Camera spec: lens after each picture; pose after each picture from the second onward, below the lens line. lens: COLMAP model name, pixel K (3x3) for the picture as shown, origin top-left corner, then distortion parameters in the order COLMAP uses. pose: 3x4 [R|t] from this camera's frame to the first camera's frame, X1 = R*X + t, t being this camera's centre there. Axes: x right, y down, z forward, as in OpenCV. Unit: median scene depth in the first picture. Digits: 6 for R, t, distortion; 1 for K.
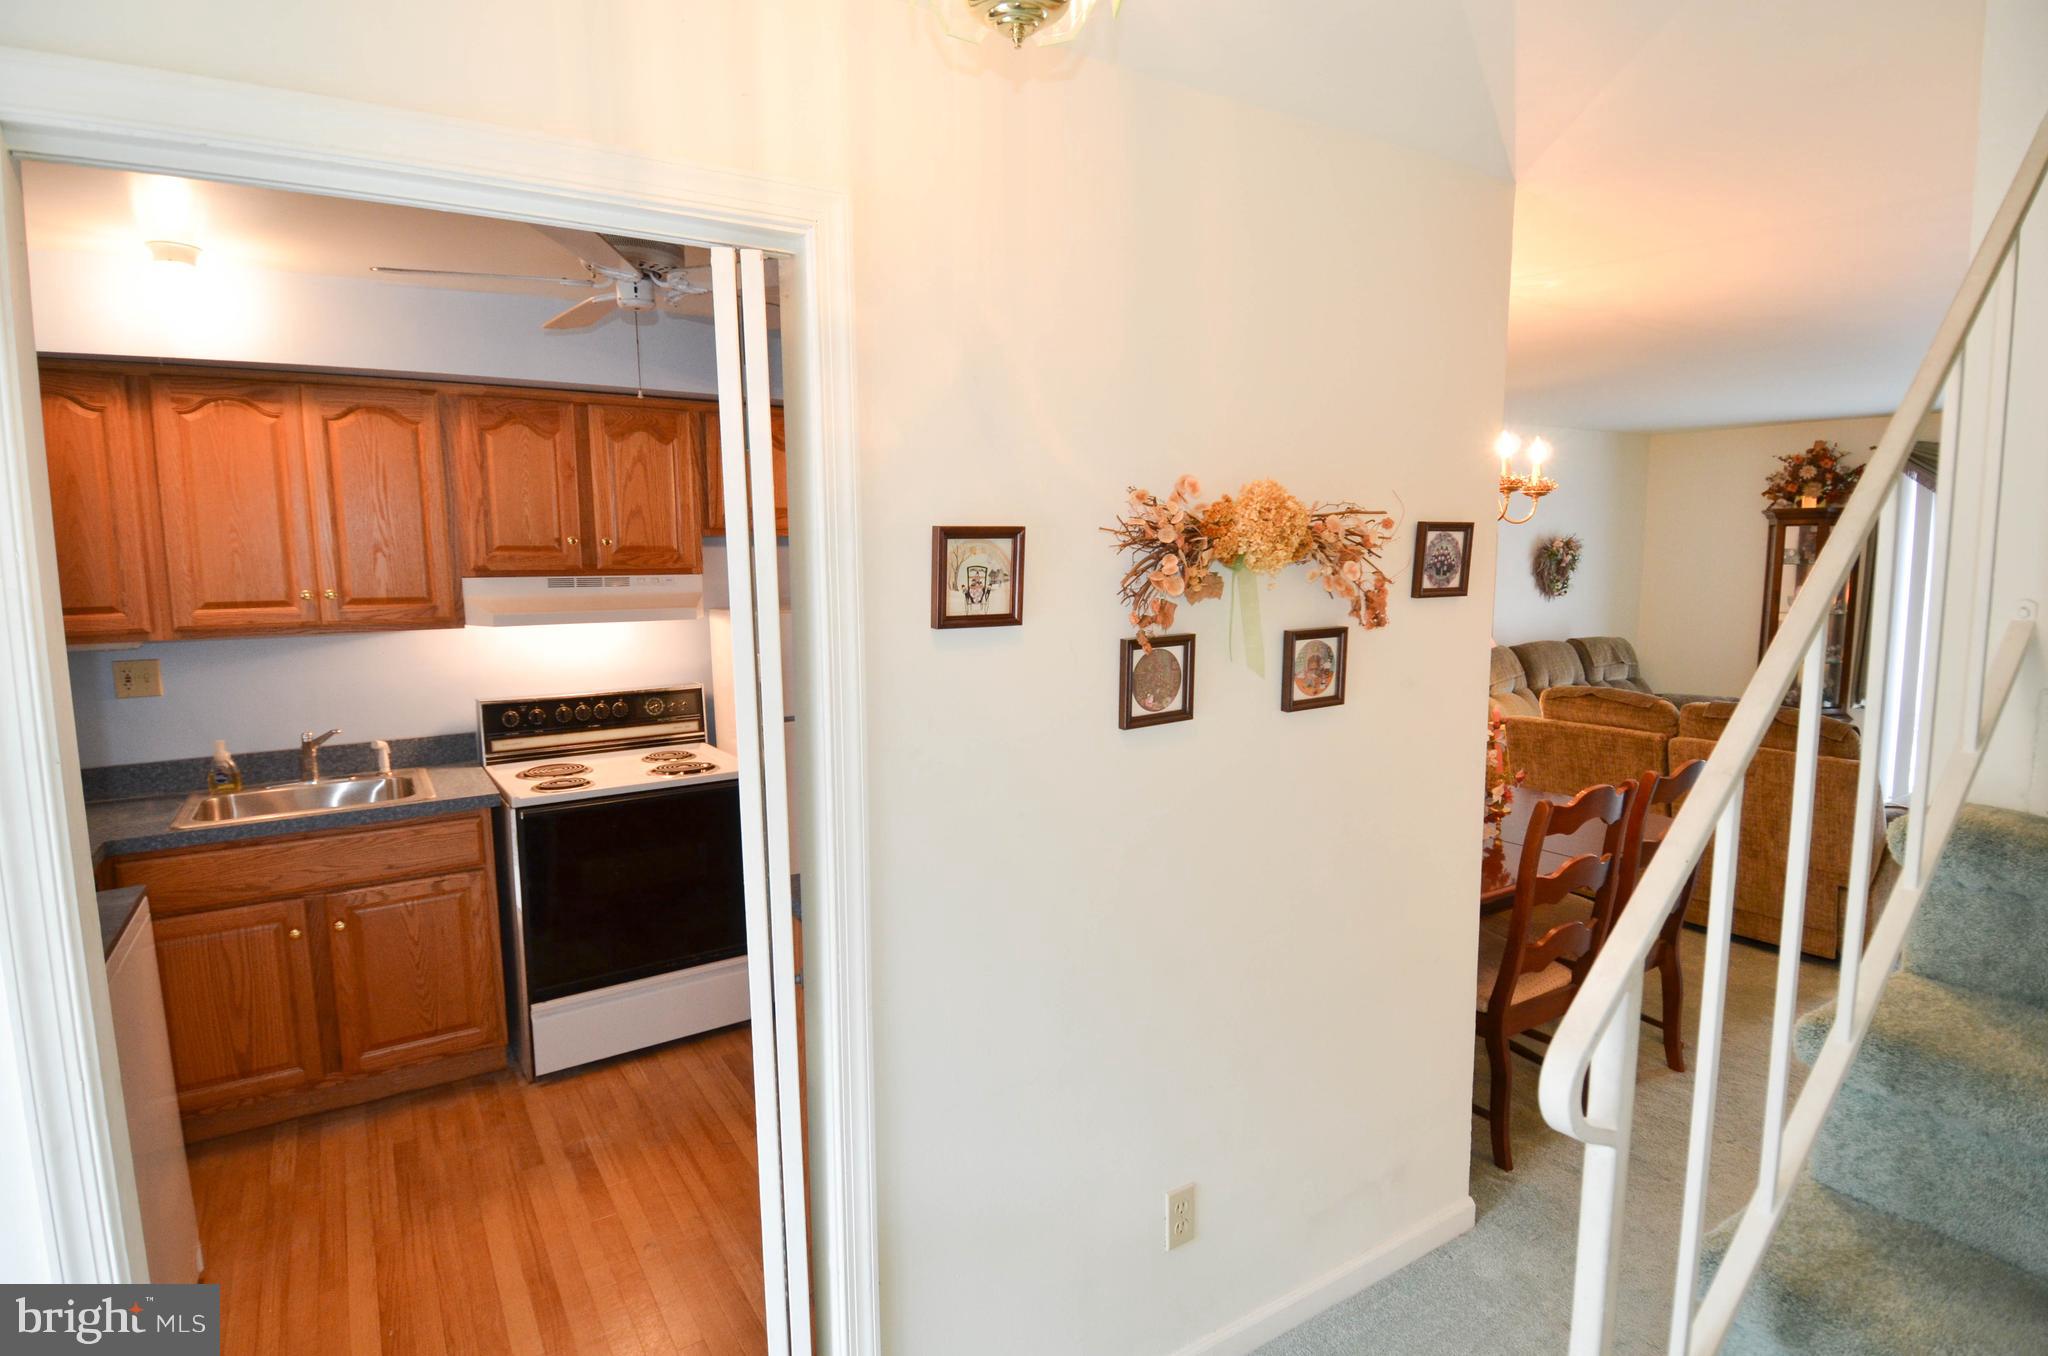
lens RADIAL K [[1050.2, 0, 1024.5], [0, 1050.2, 682.6], [0, 0, 1]] dist [0.053134, -0.058256]
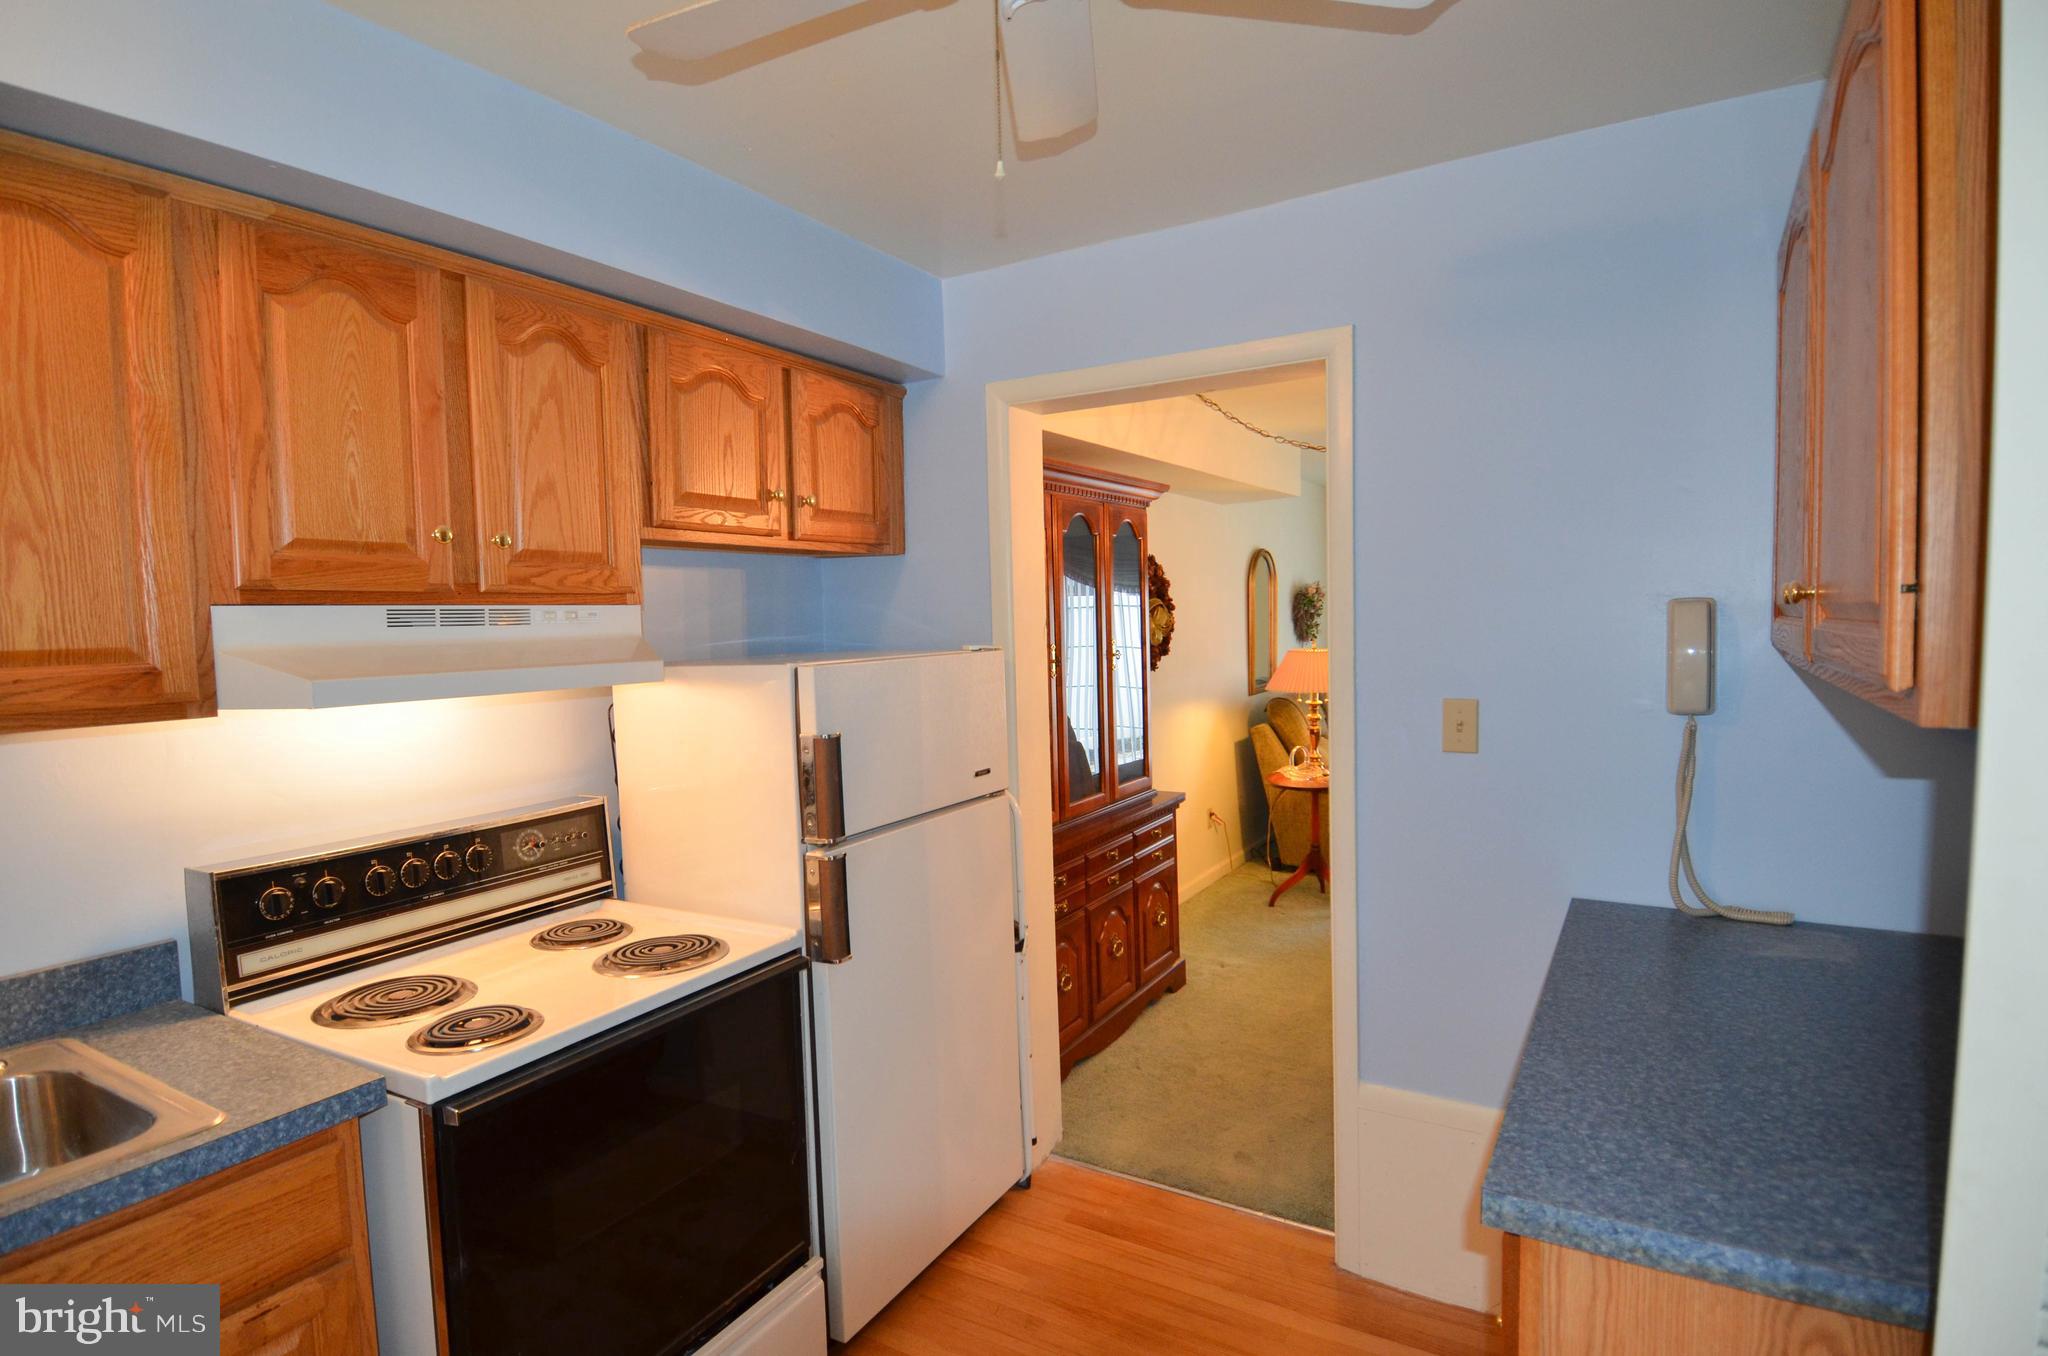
lens RADIAL K [[1050.2, 0, 1024.5], [0, 1050.2, 682.6], [0, 0, 1]] dist [0.053134, -0.058256]
pose [[0.894987, -0.041360, 0.444171, -0.434233], [0.072567, 0.995929, -0.053482, -0.016833], [-0.440151, 0.080098, 0.894344, 0.456580]]
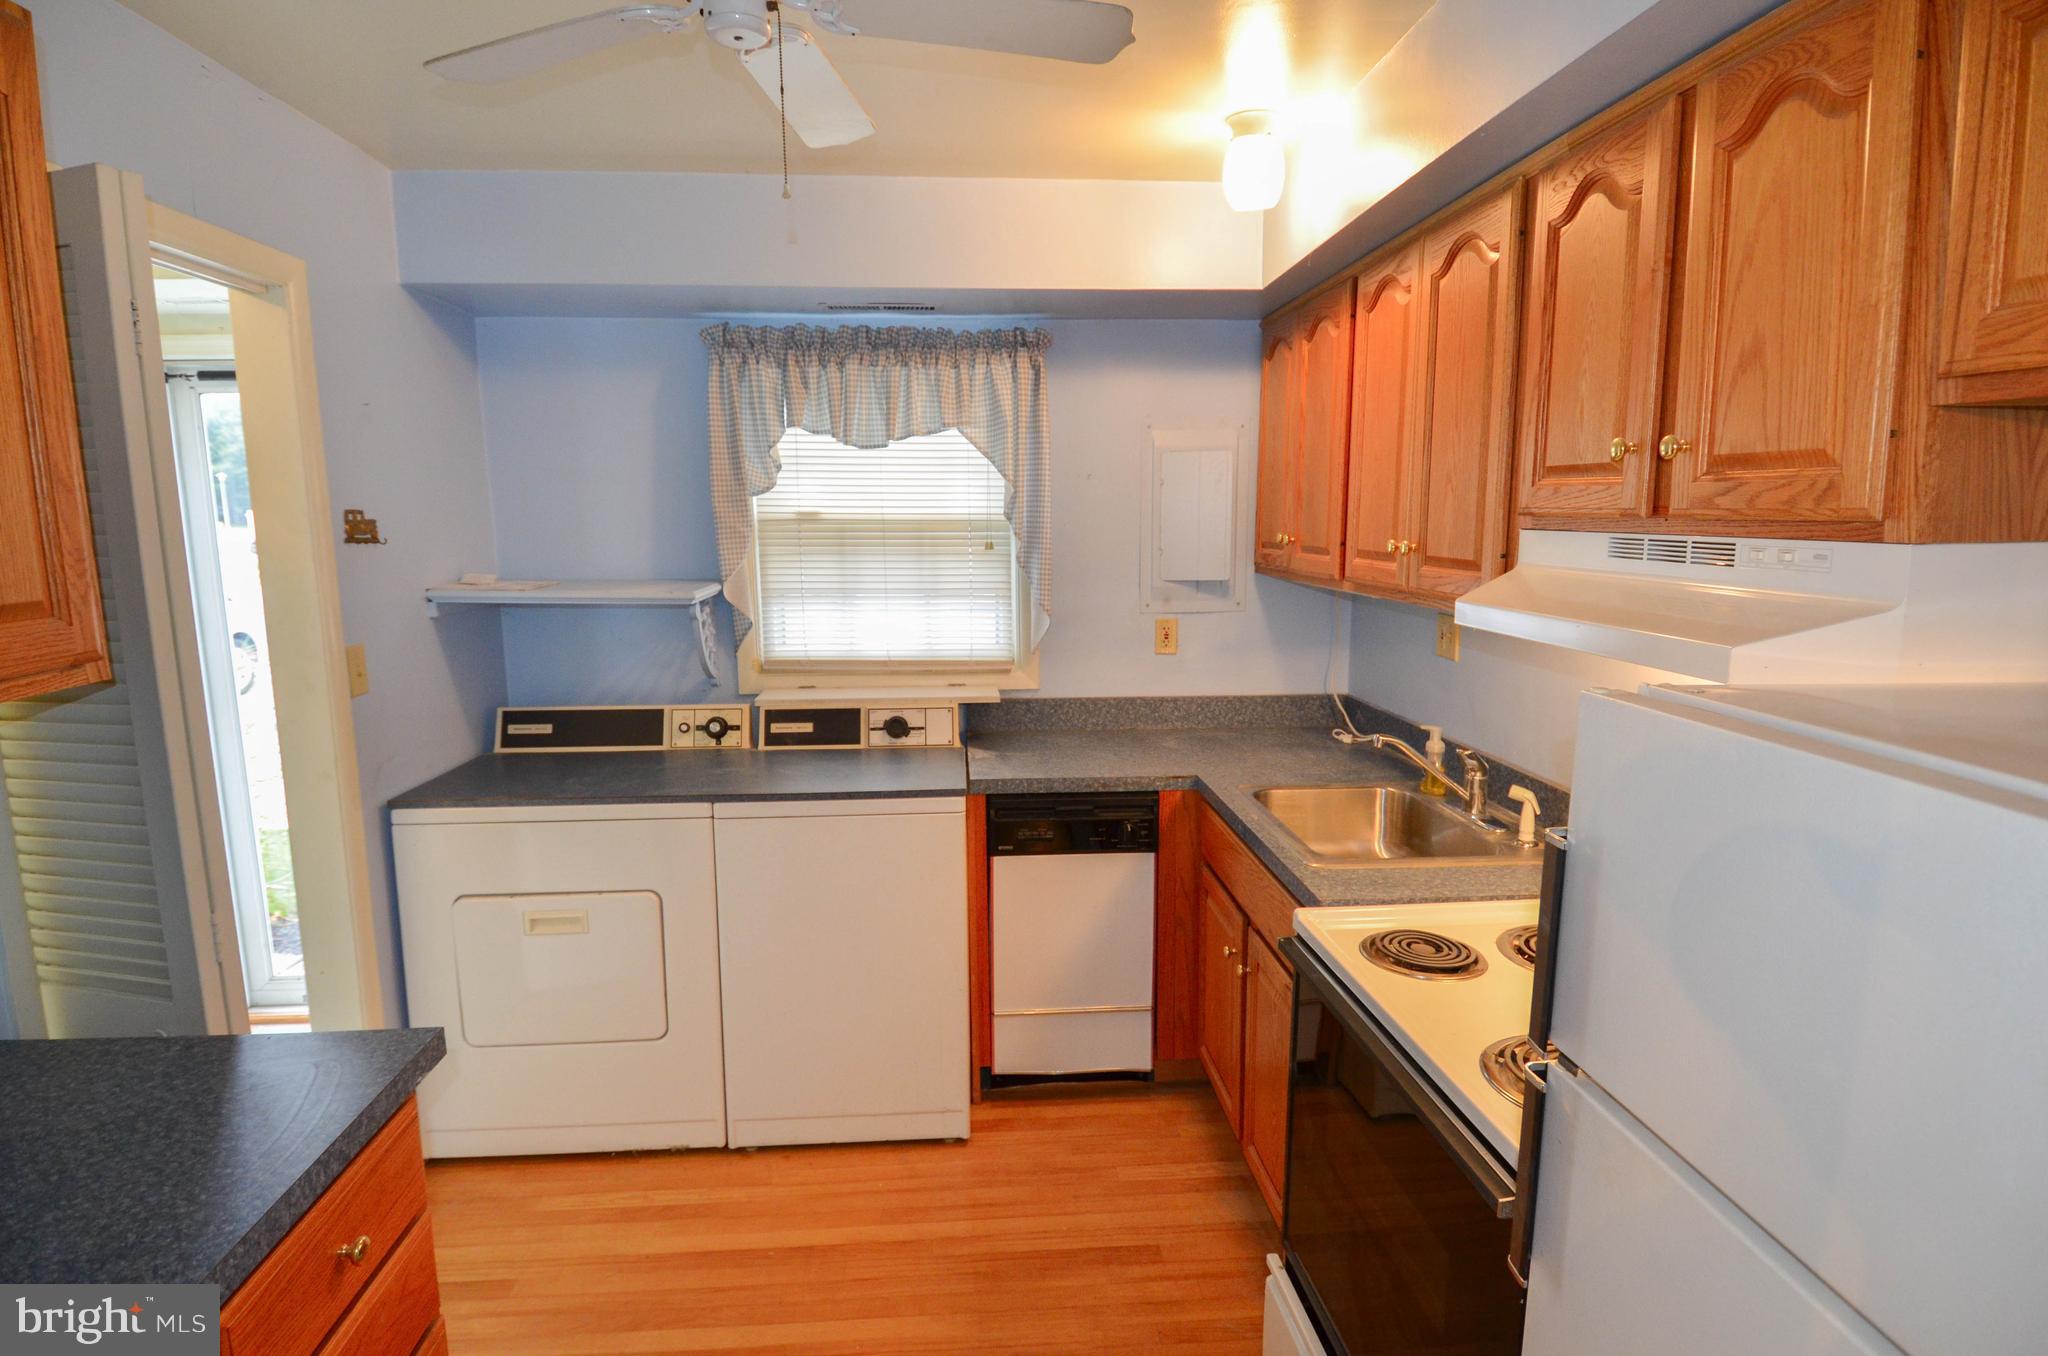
lens RADIAL K [[1050.2, 0, 1024.5], [0, 1050.2, 682.6], [0, 0, 1]] dist [0.053134, -0.058256]
pose [[-0.465203, 0.151034, -0.872224, 0.070234], [-0.102371, 0.969546, 0.222486, -0.121895], [0.879265, 0.192791, -0.435574, 1.063542]]
